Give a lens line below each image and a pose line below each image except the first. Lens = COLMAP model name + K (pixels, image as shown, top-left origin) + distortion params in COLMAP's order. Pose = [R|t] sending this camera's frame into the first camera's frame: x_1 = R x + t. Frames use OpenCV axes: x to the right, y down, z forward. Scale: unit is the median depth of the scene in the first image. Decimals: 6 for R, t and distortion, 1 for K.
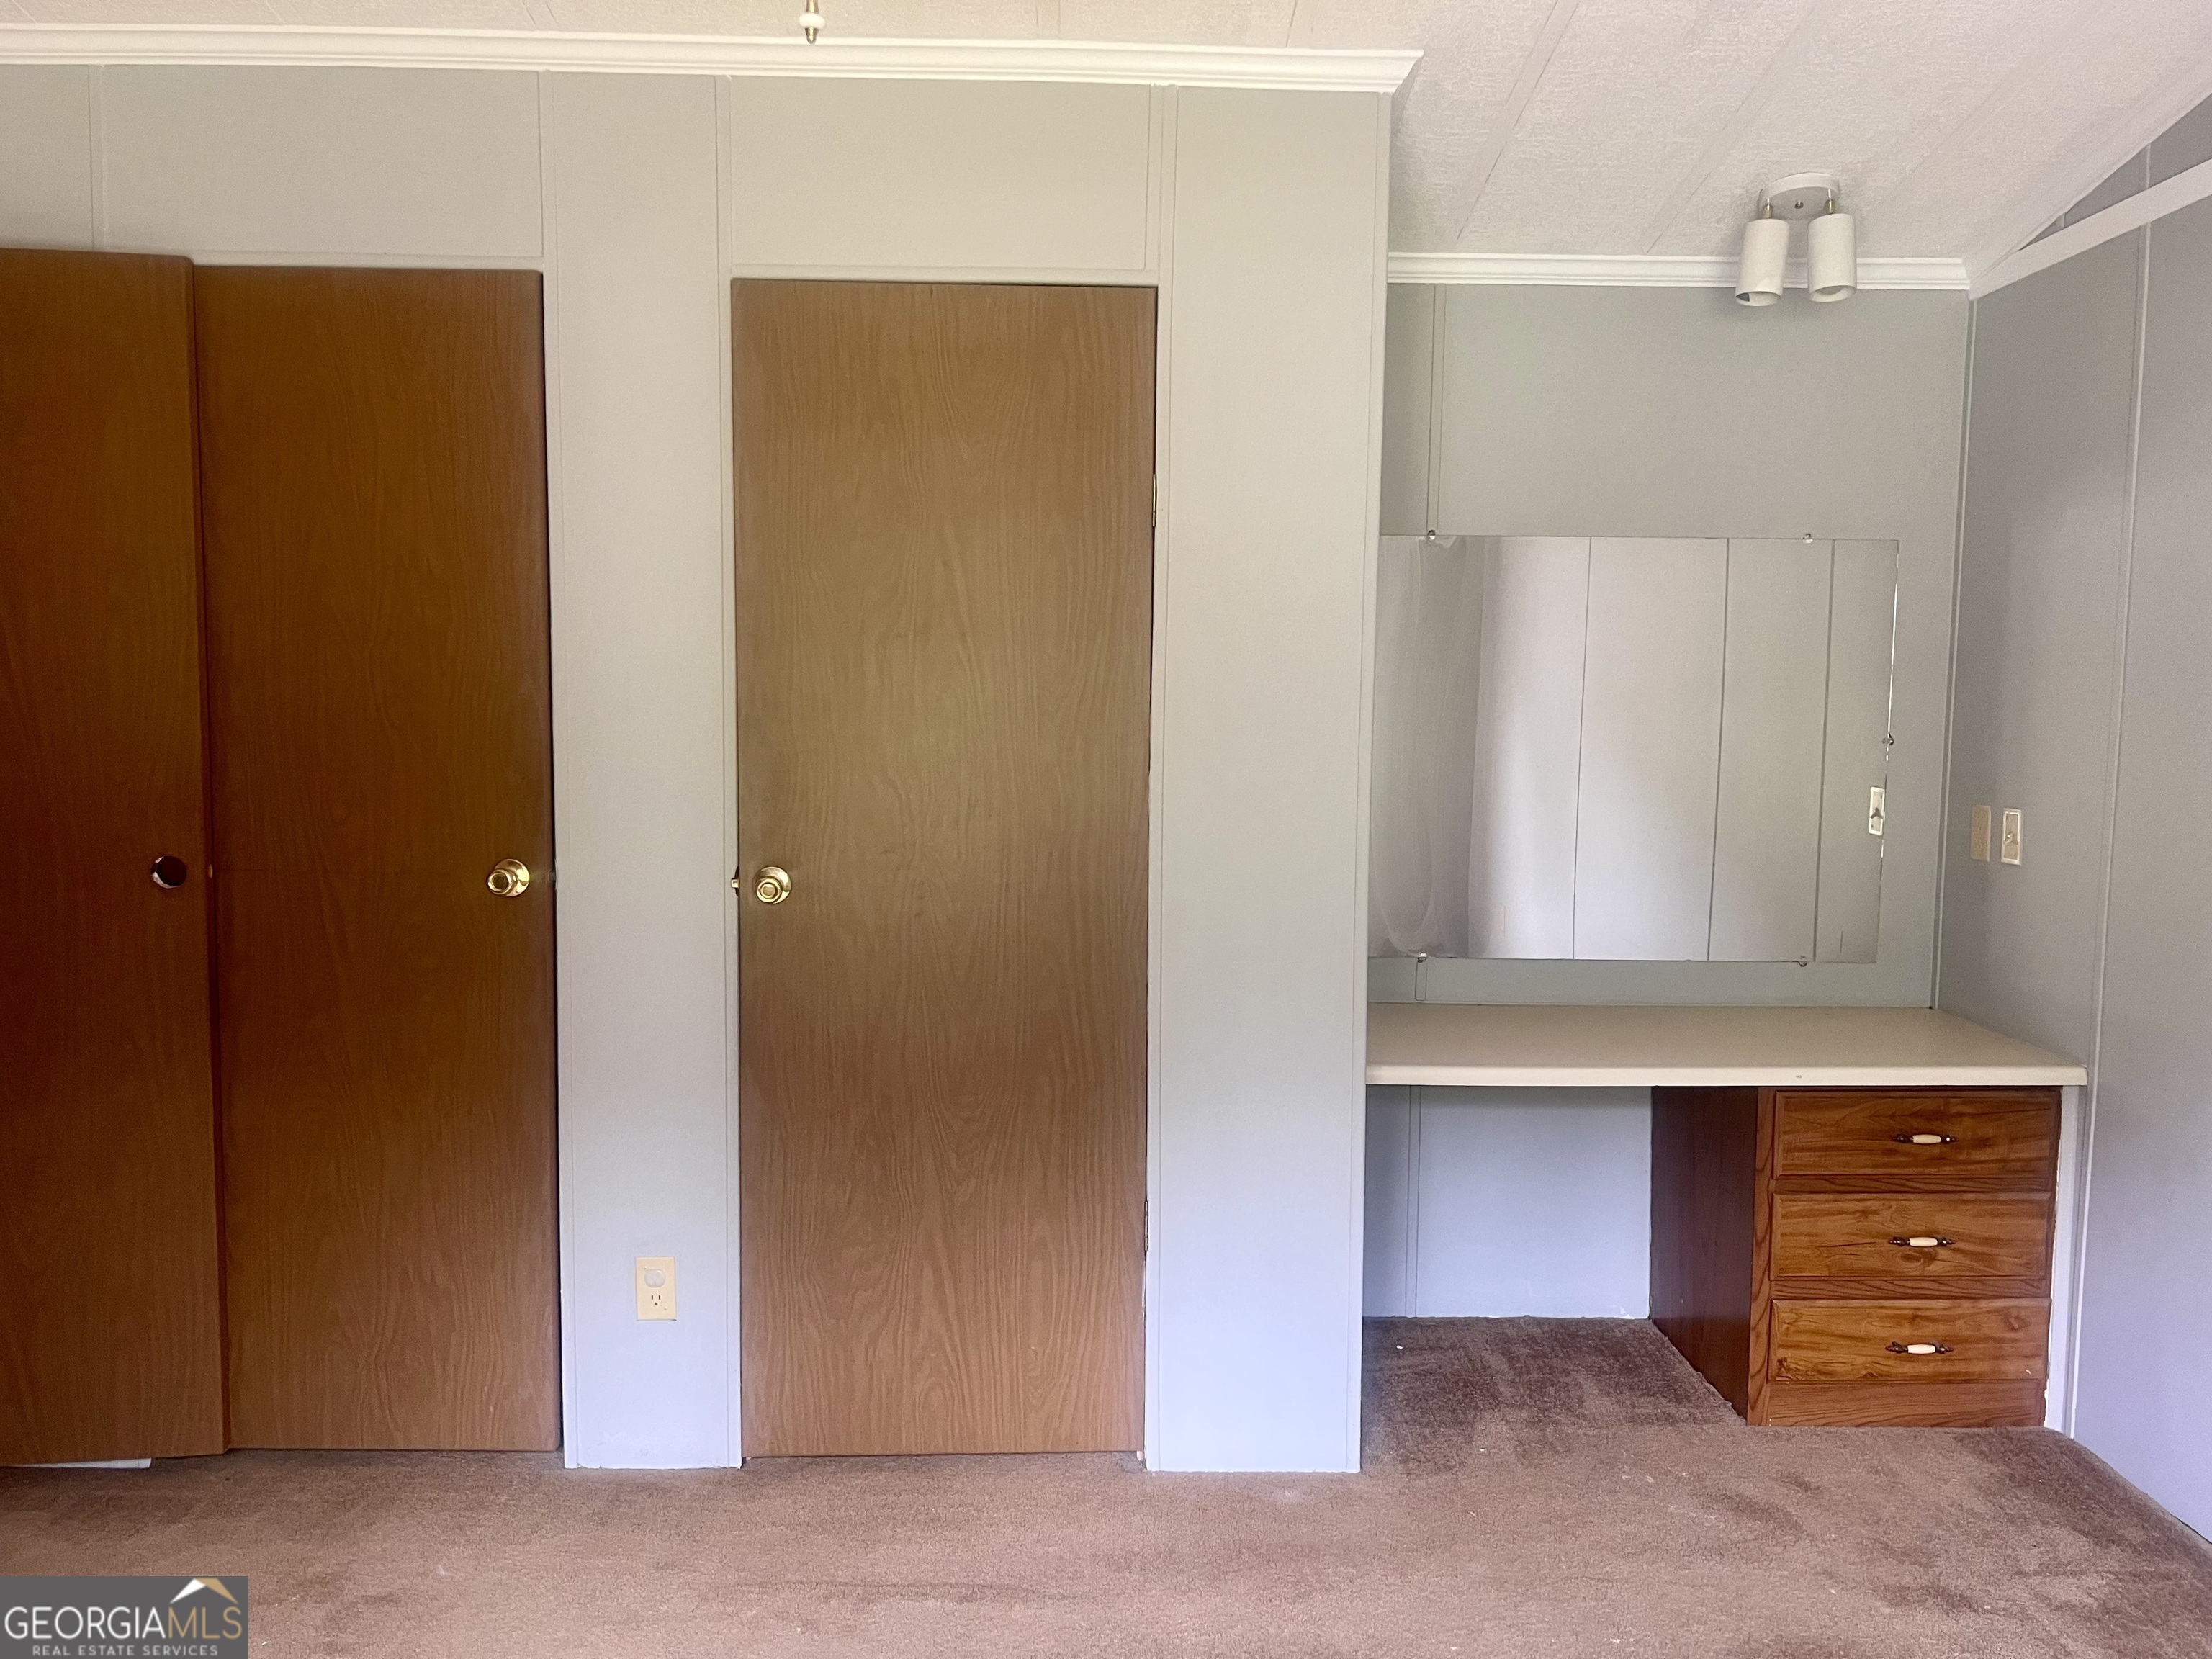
lens RADIAL K [[1636.1, 0, 1106.0], [0, 1636.1, 829.5], [0, 0, 1]] dist [0.056034, -0.034852]
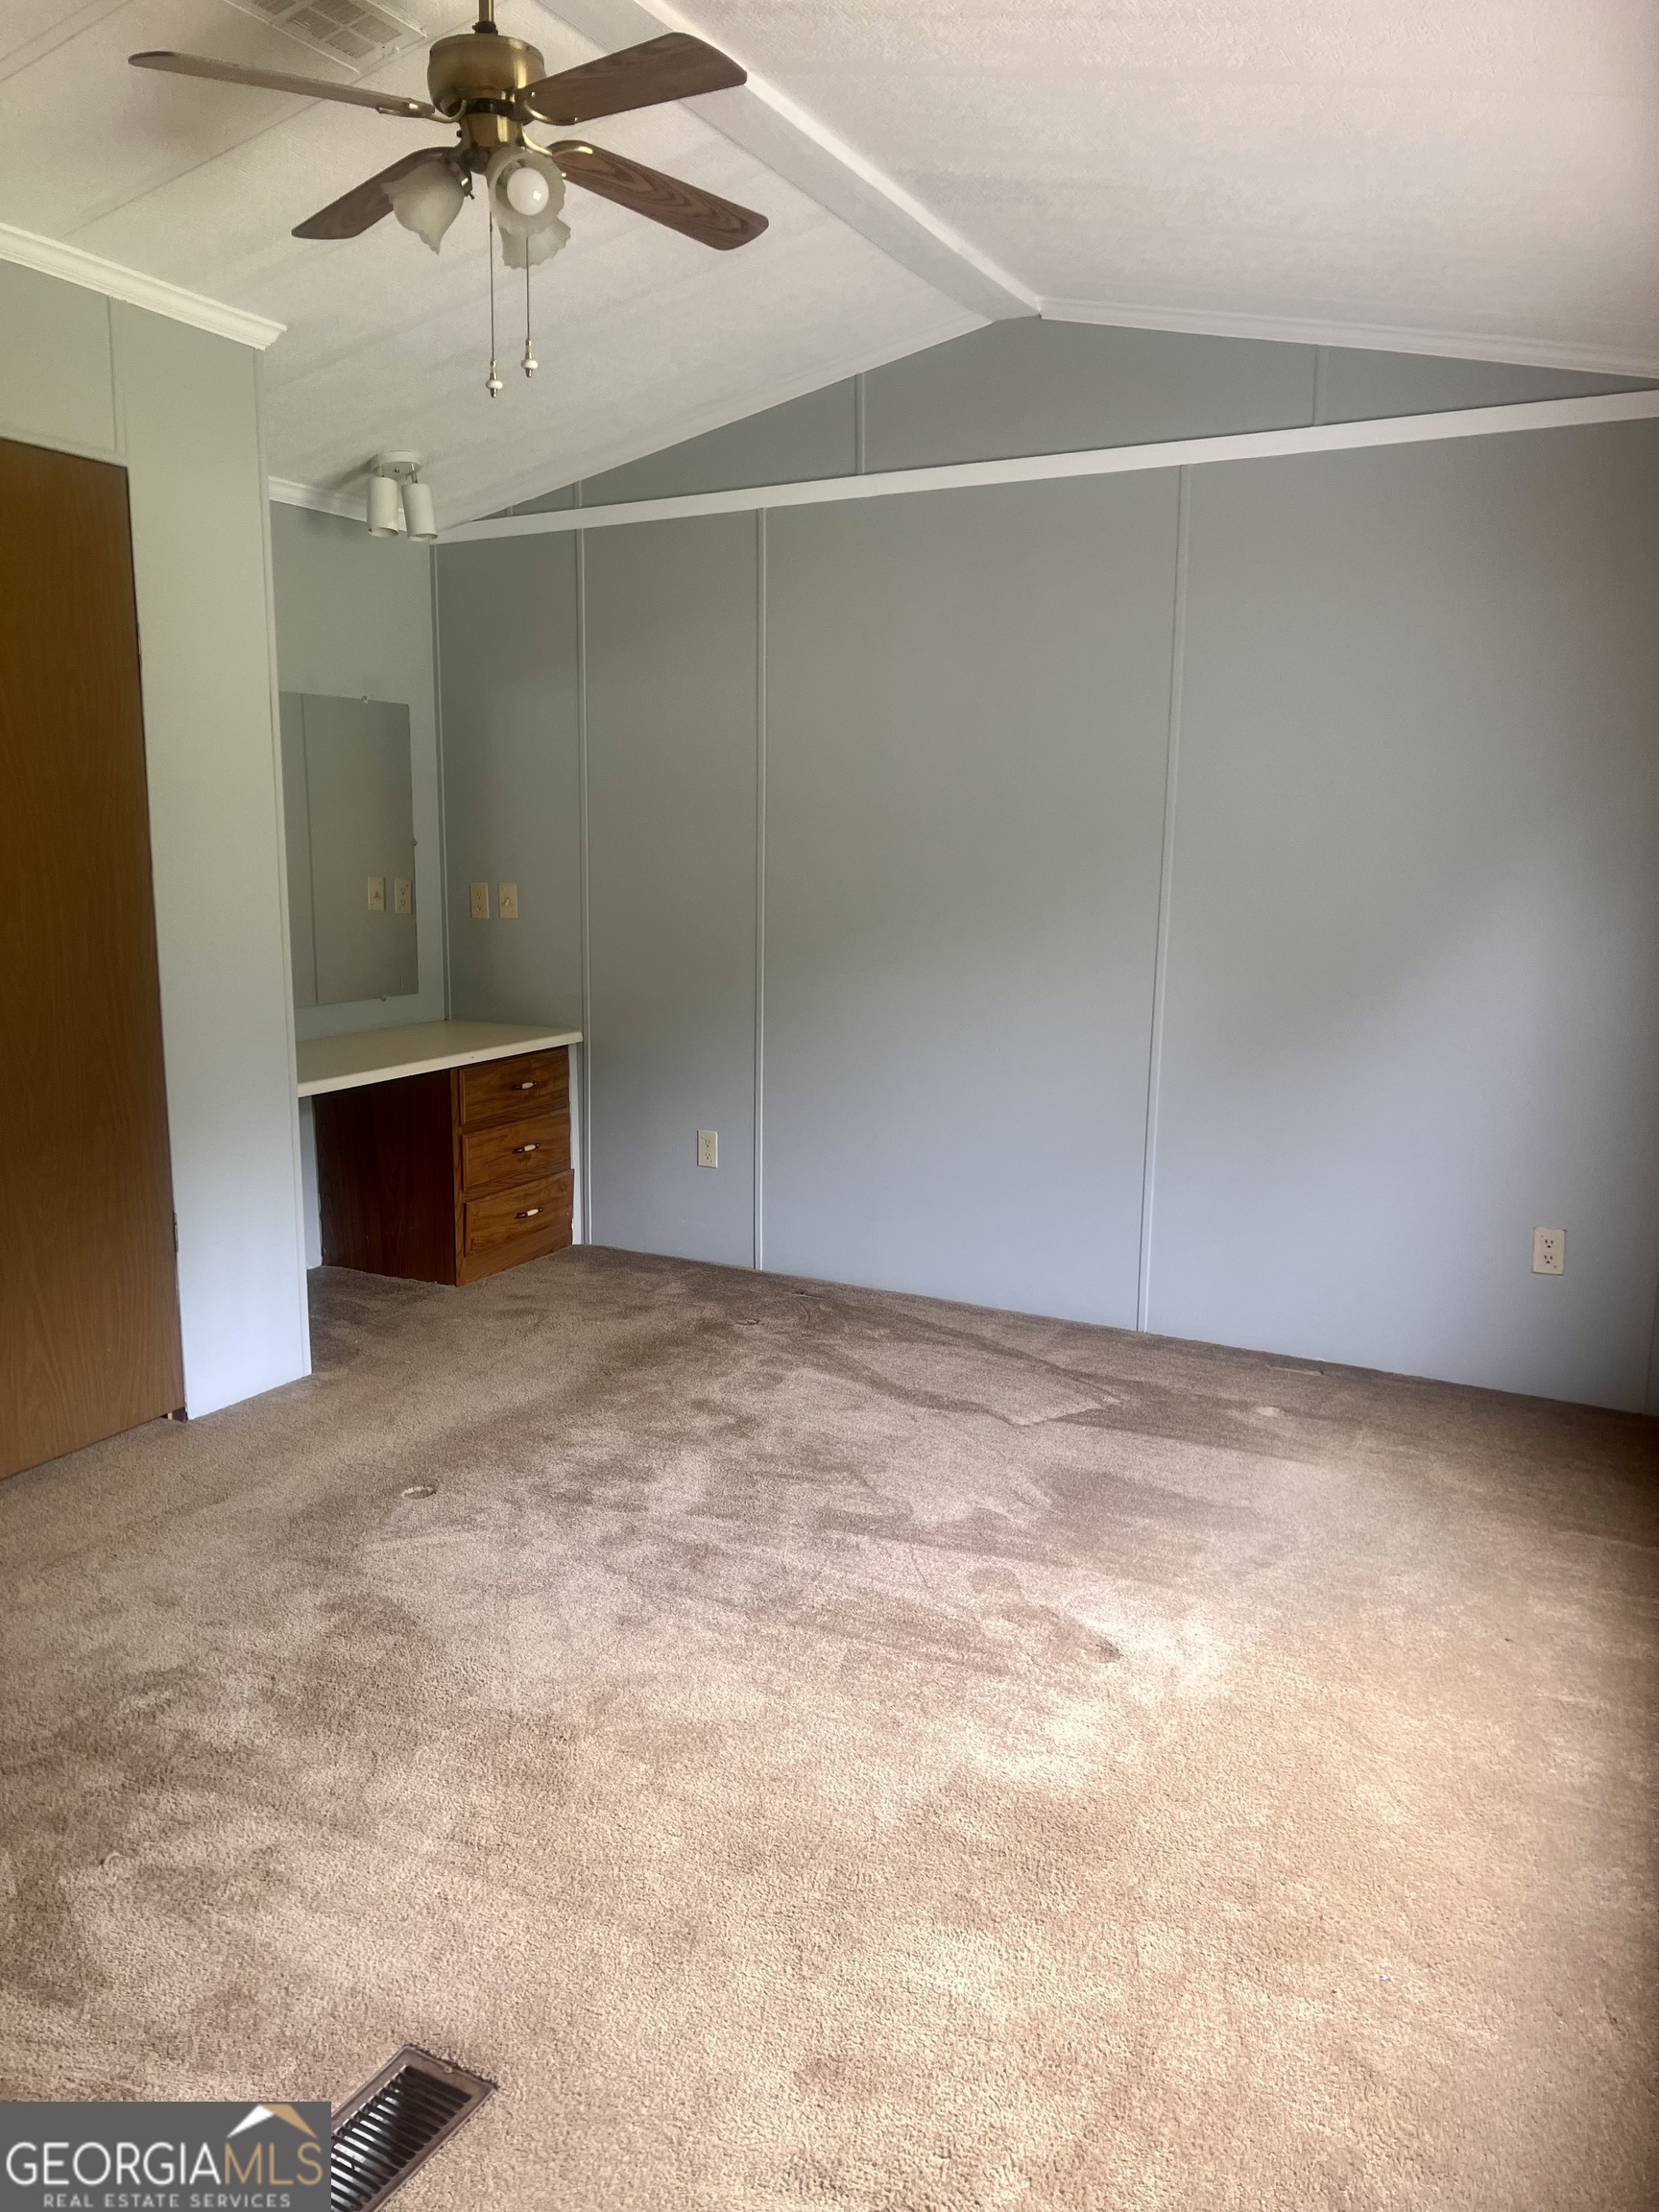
lens RADIAL K [[1636.1, 0, 829.5], [0, 1636.1, 1106.0], [0, 0, 1]] dist [0.056034, -0.034852]
pose [[0.485077, -0.152521, 0.861068, -0.752360], [0.065961, 0.988249, 0.137890, 0.003122], [-0.871980, -0.010090, 0.489437, -0.054709]]
